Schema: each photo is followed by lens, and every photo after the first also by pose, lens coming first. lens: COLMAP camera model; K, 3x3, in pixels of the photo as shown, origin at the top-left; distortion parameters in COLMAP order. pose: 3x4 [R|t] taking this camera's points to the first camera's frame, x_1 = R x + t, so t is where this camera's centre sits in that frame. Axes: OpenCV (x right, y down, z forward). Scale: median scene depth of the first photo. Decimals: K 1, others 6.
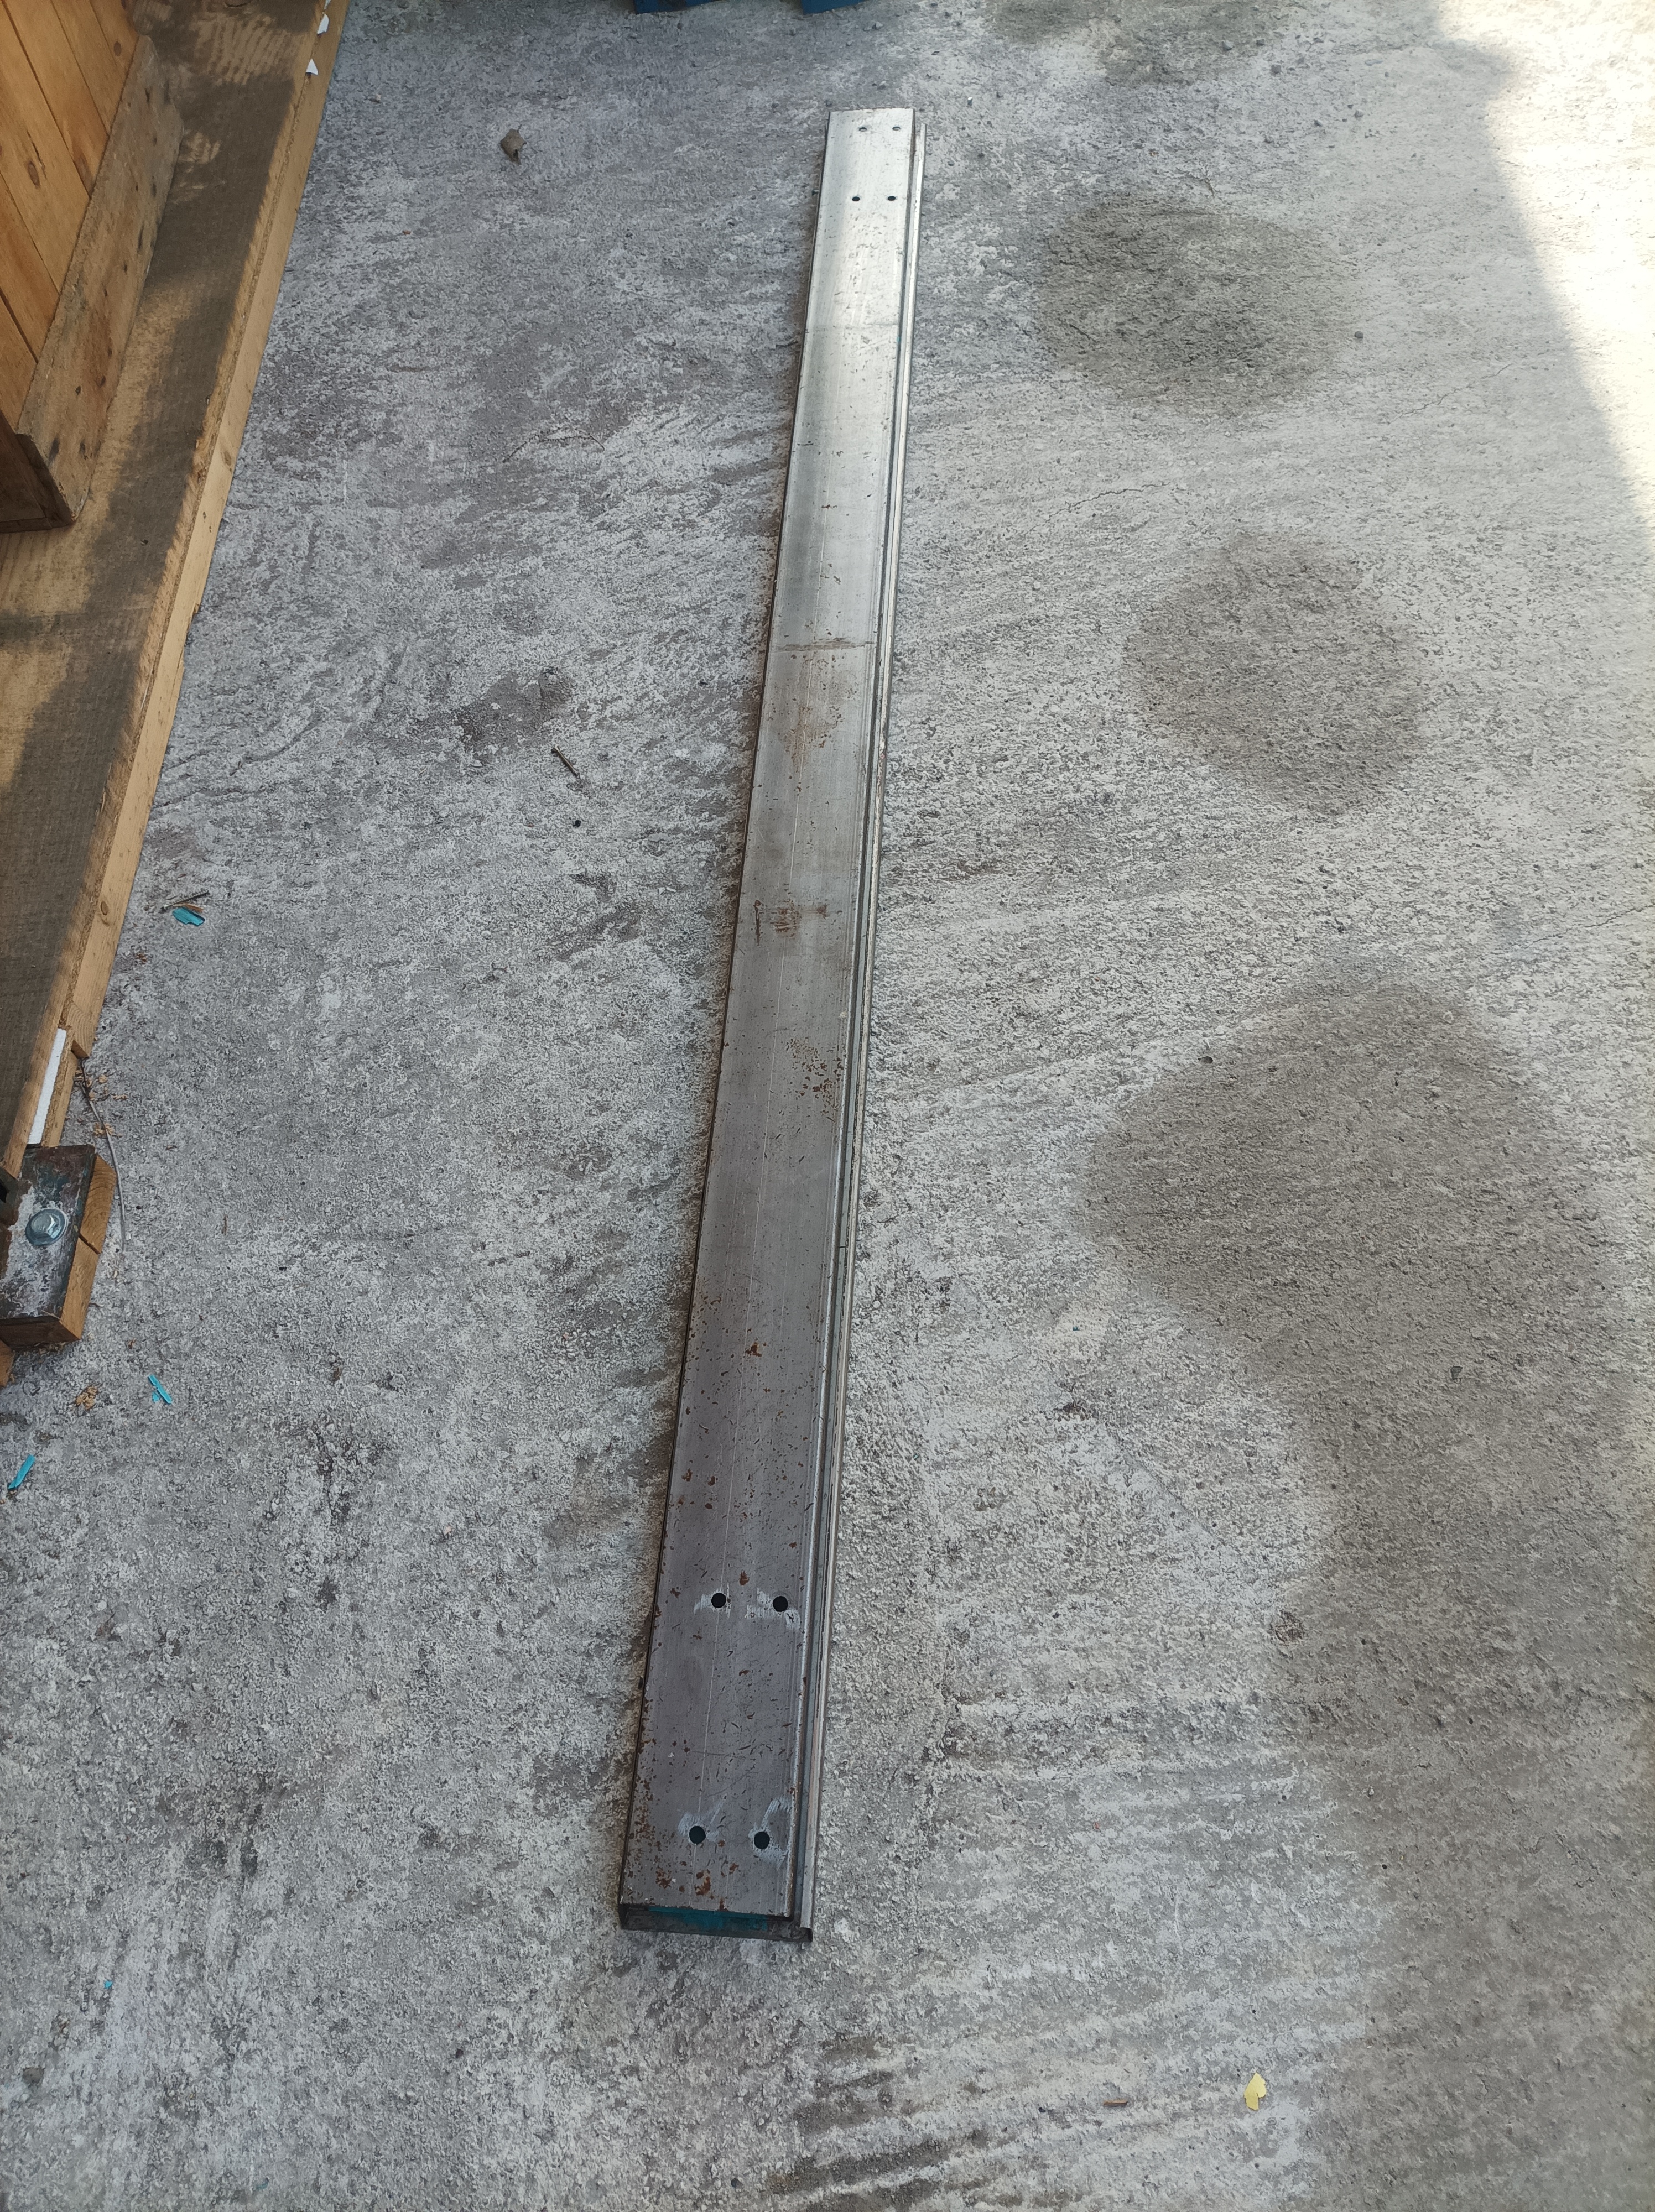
lens RADIAL K [[1638.4, 0, 816.2], [0, 1638.4, 1106.9], [0, 0, 1]] dist [0.034379, -0.028880]
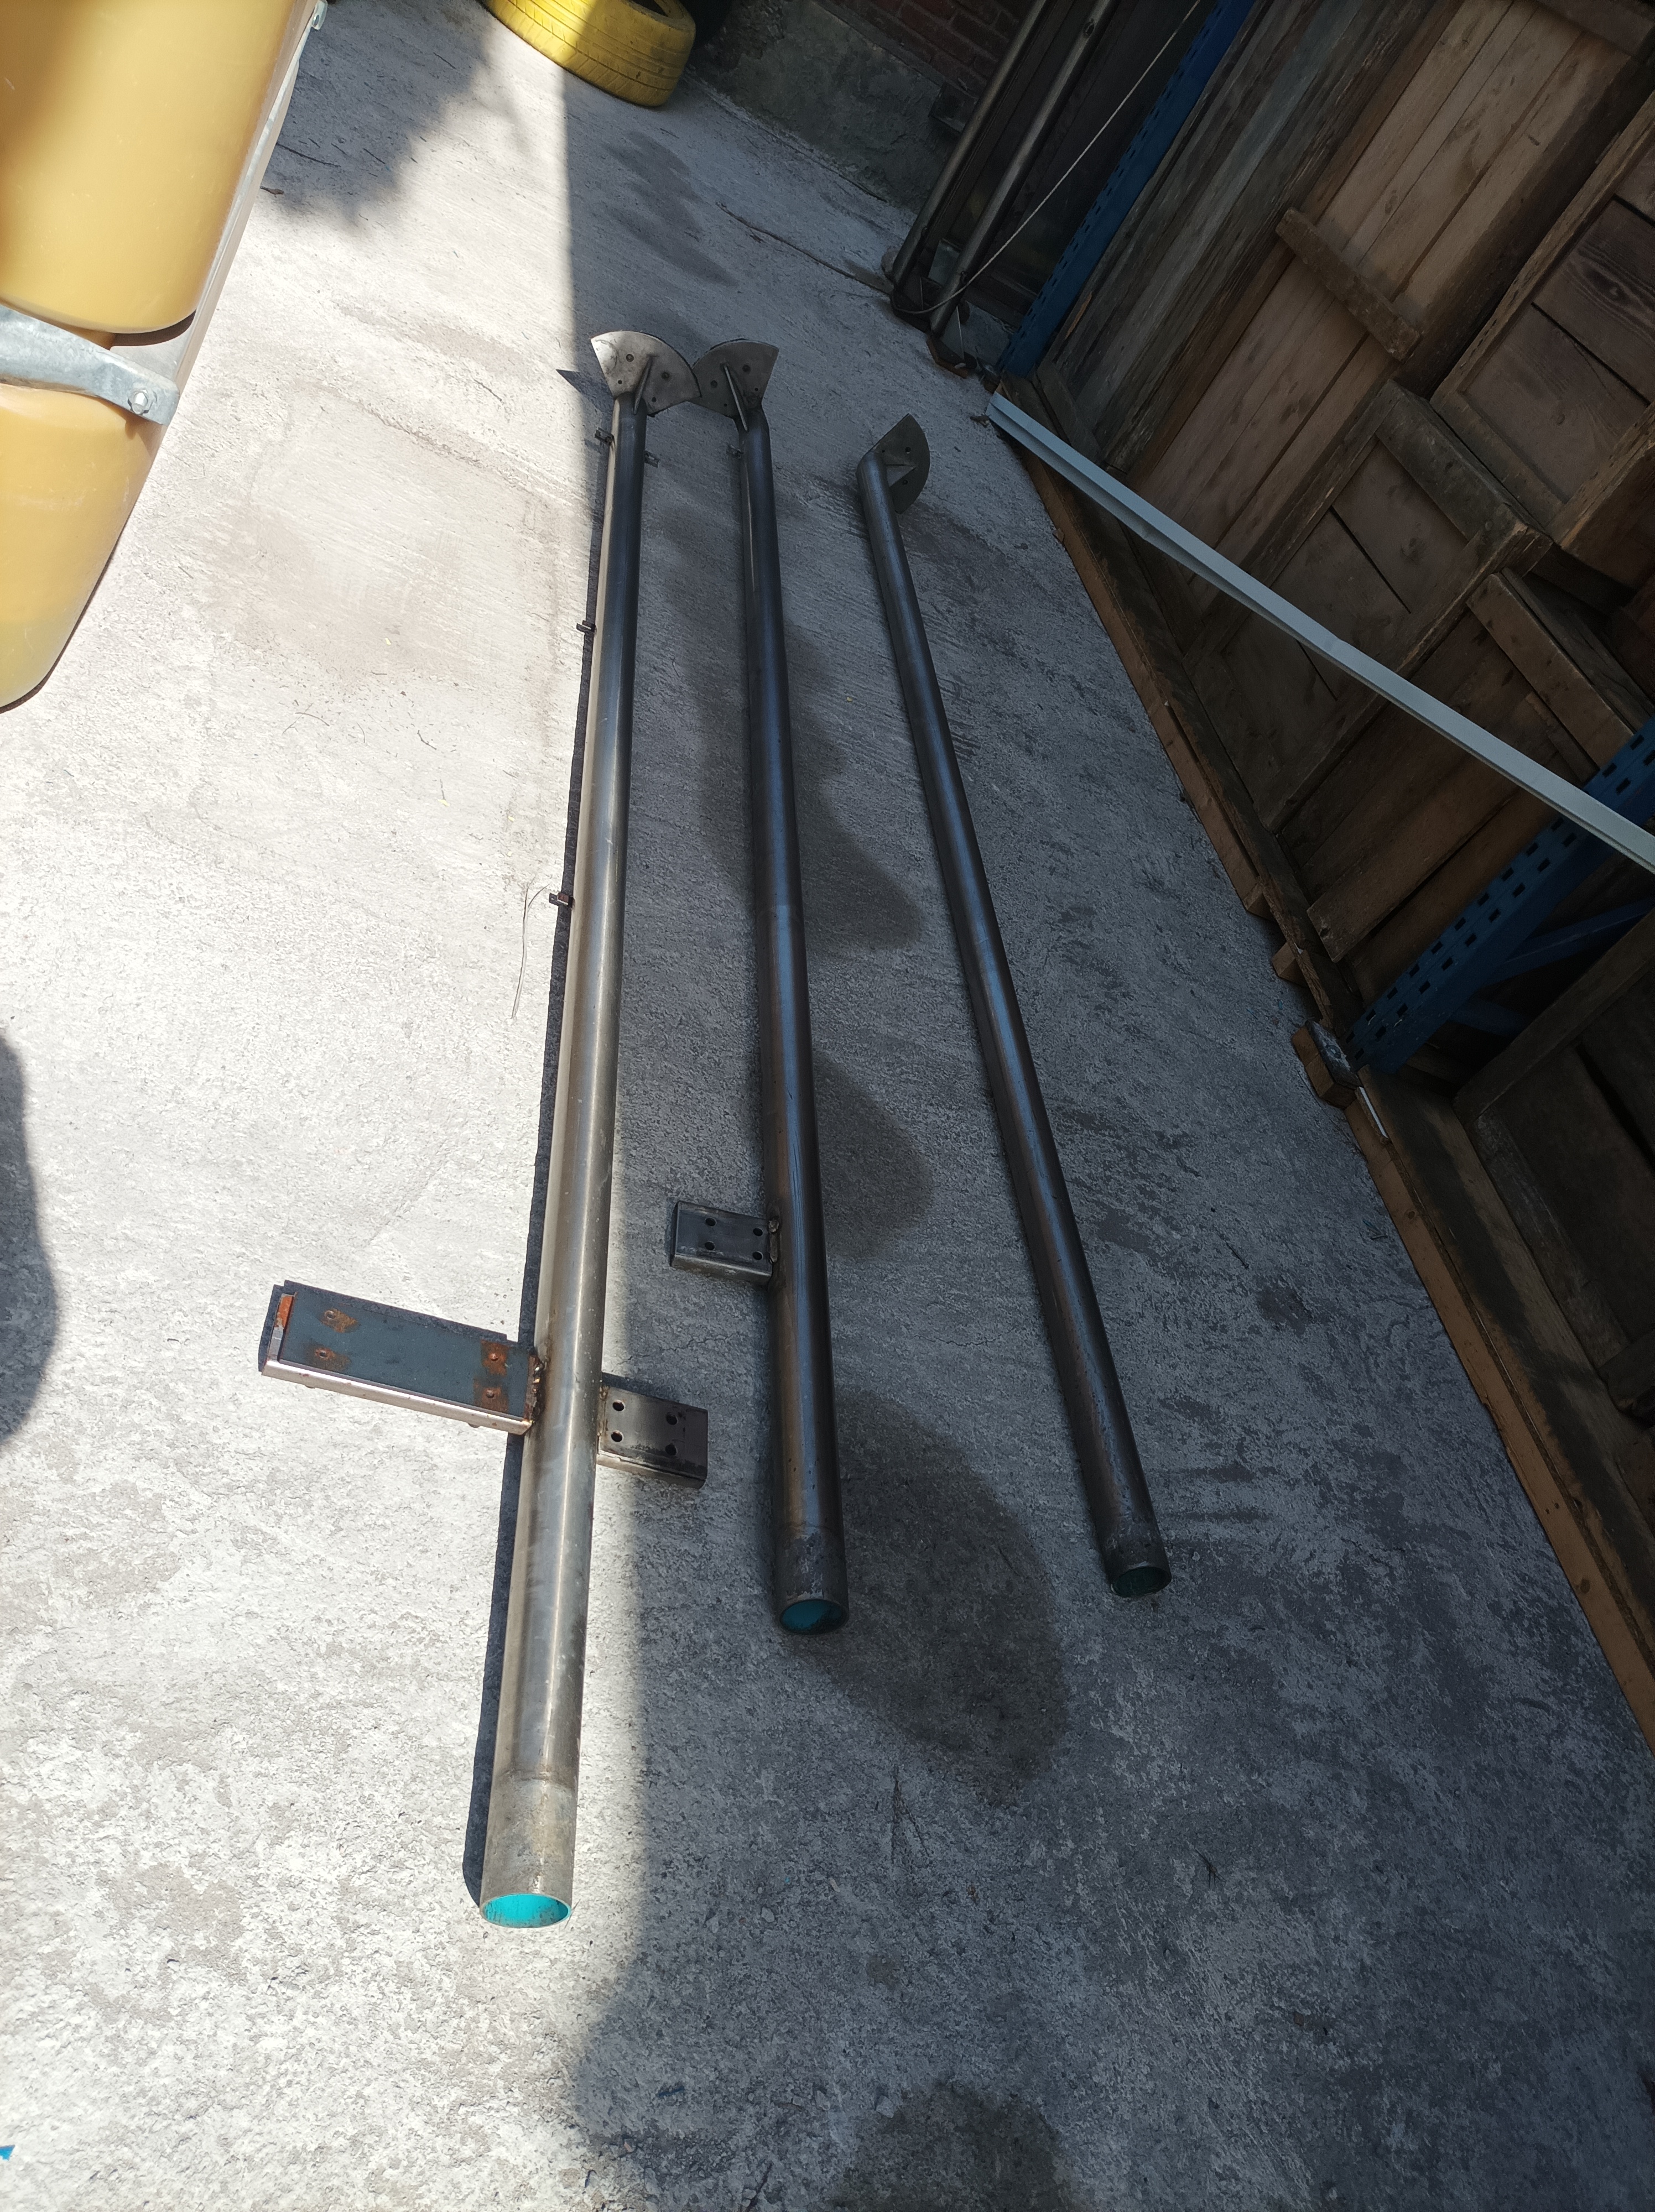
lens RADIAL K [[1638.4, 0, 816.2], [0, 1638.4, 1090.1], [0, 0, 1]] dist [0.034379, -0.028880]
pose [[-0.900638, -0.235291, -0.365362, 0.854855], [-0.305998, -0.253616, 0.917630, -1.582823], [-0.308572, 0.938252, 0.156418, 0.838378]]
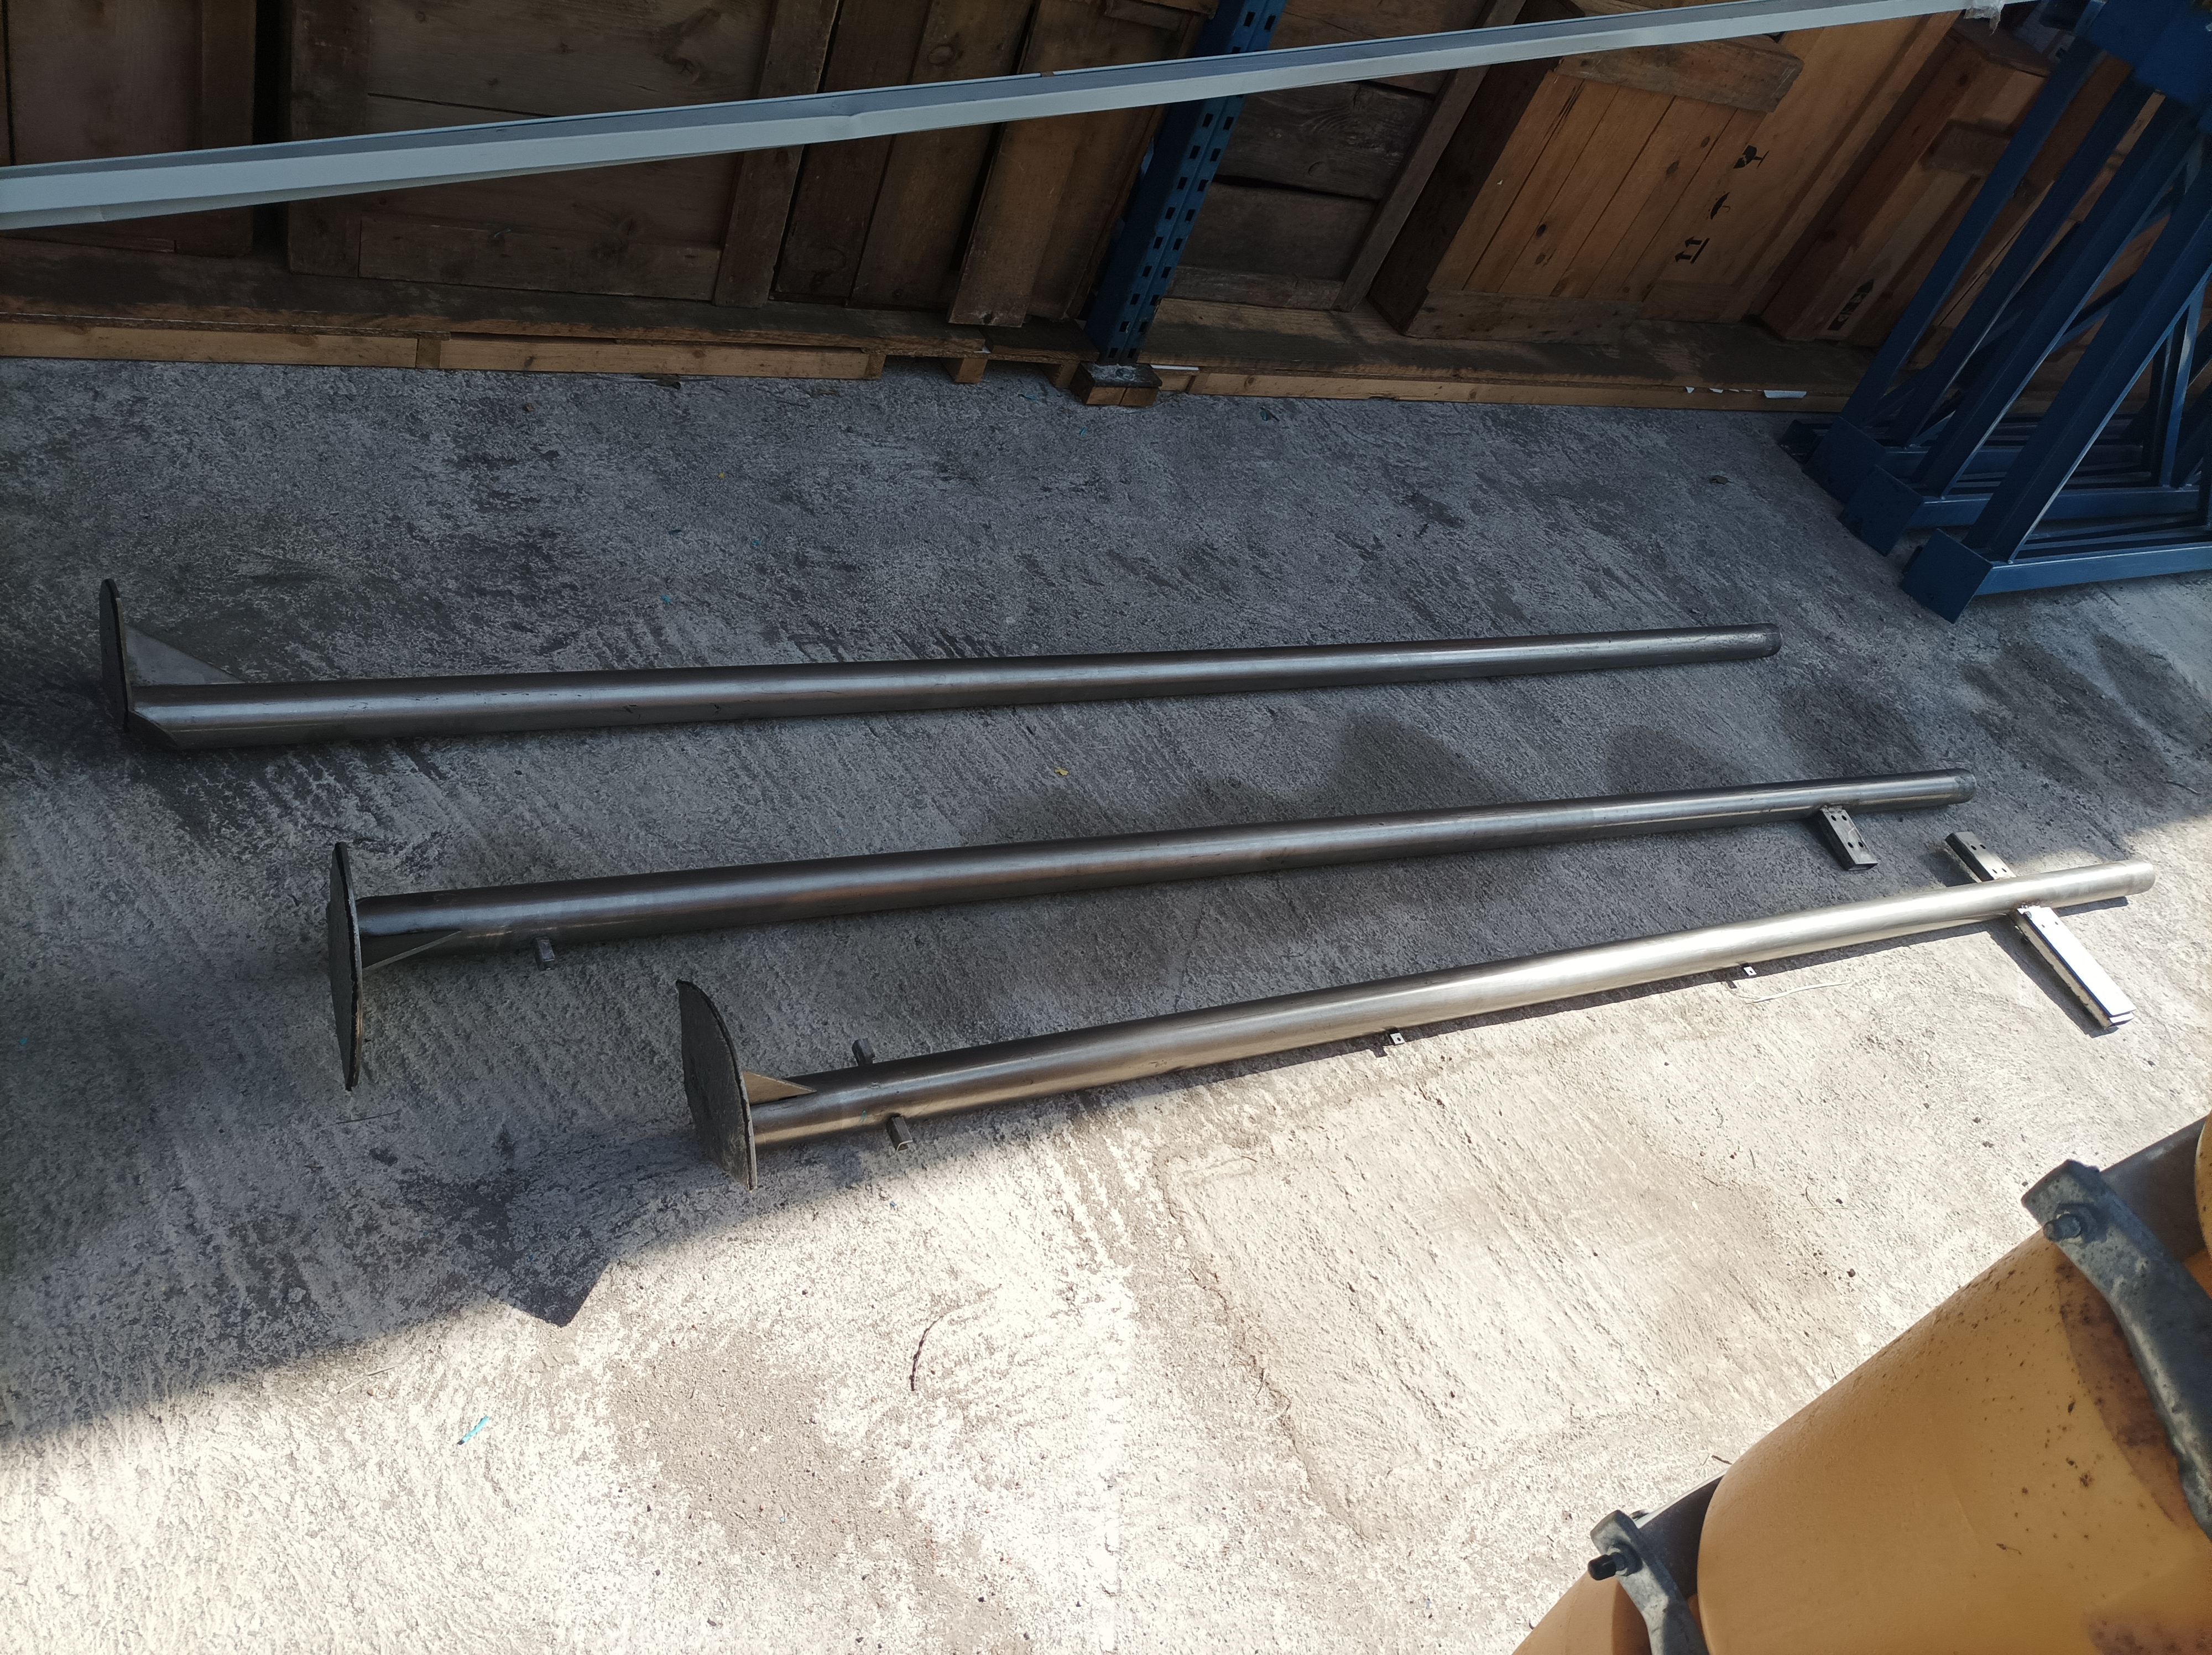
lens RADIAL K [[1638.4, 0, 1093.0], [0, 1638.4, 828.8], [0, 0, 1]] dist [0.034379, -0.028880]
pose [[0.422791, 0.785575, -0.451797, 0.934416], [-0.902688, 0.409090, -0.133417, 0.610446], [0.080017, 0.464239, 0.882088, -0.642817]]
